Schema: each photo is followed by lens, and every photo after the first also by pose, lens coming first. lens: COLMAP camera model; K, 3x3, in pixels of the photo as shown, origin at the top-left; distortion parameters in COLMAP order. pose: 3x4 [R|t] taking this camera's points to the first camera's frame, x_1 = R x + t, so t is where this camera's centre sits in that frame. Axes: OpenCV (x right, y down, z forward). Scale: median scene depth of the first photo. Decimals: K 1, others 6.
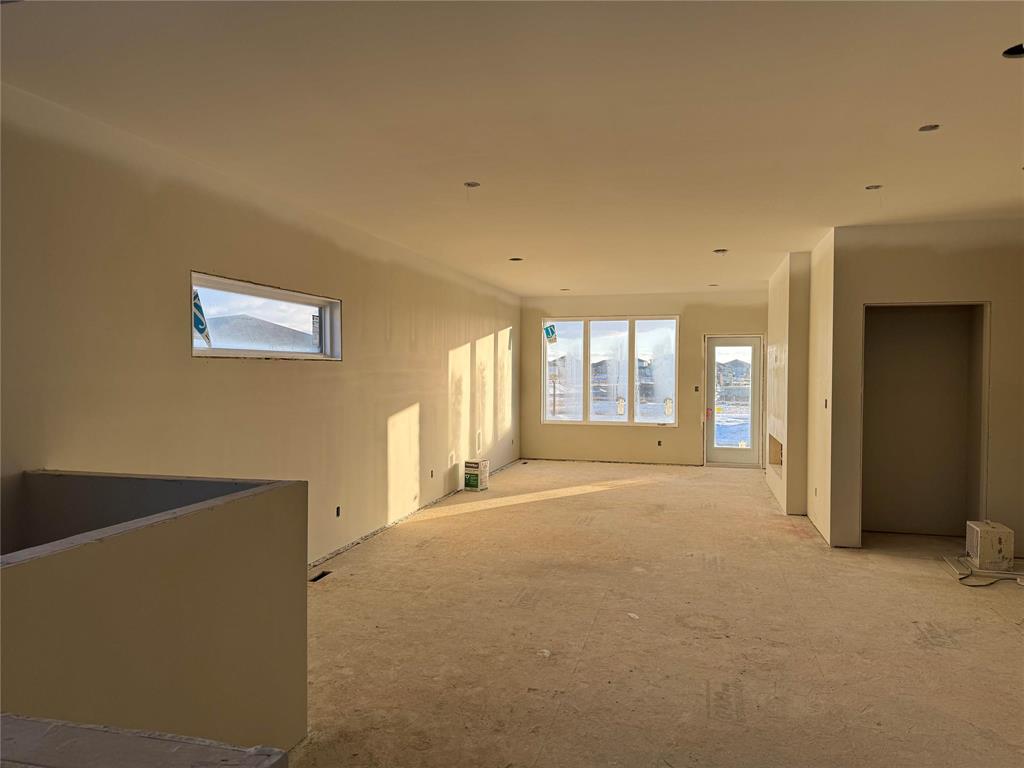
lens RADIAL K [[710.2, 0, 513.5], [0, 710.2, 385.8], [0, 0, 1]] dist [0.031850, -0.028810]
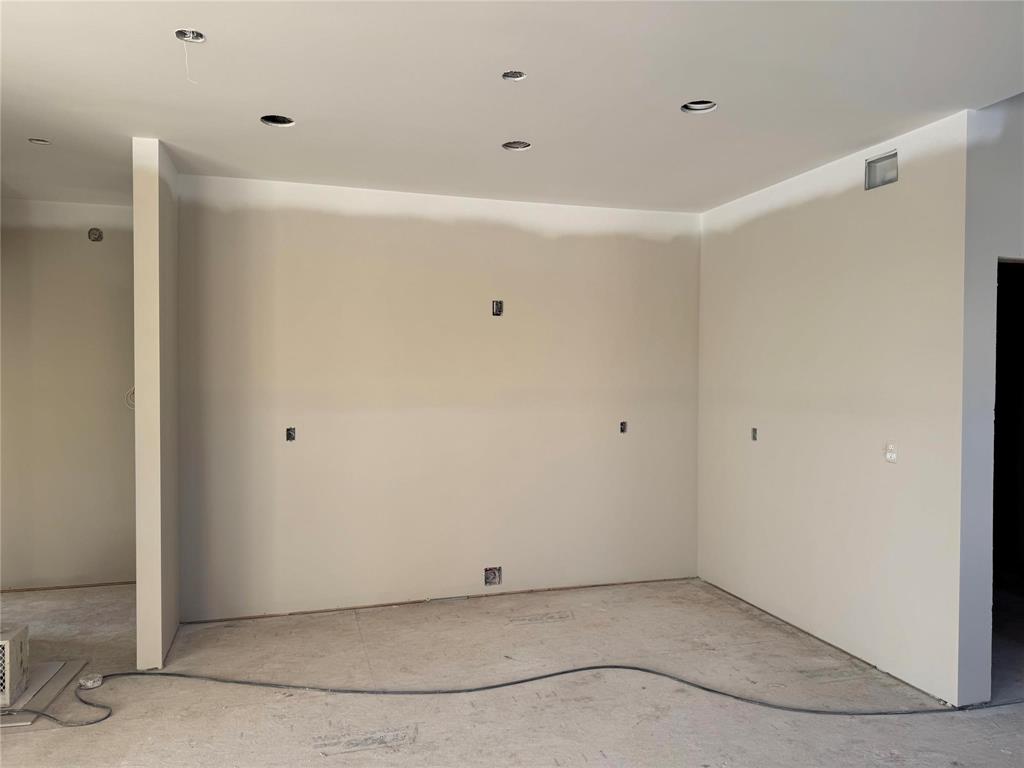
lens RADIAL K [[710.2, 0, 509.2], [0, 710.2, 387.1], [0, 0, 1]] dist [0.031850, -0.028810]
pose [[-0.516934, -0.014410, 0.855904, -0.081805], [0.013572, 0.999595, 0.025026, -0.022533], [-0.855918, 0.024553, -0.516529, 1.035965]]
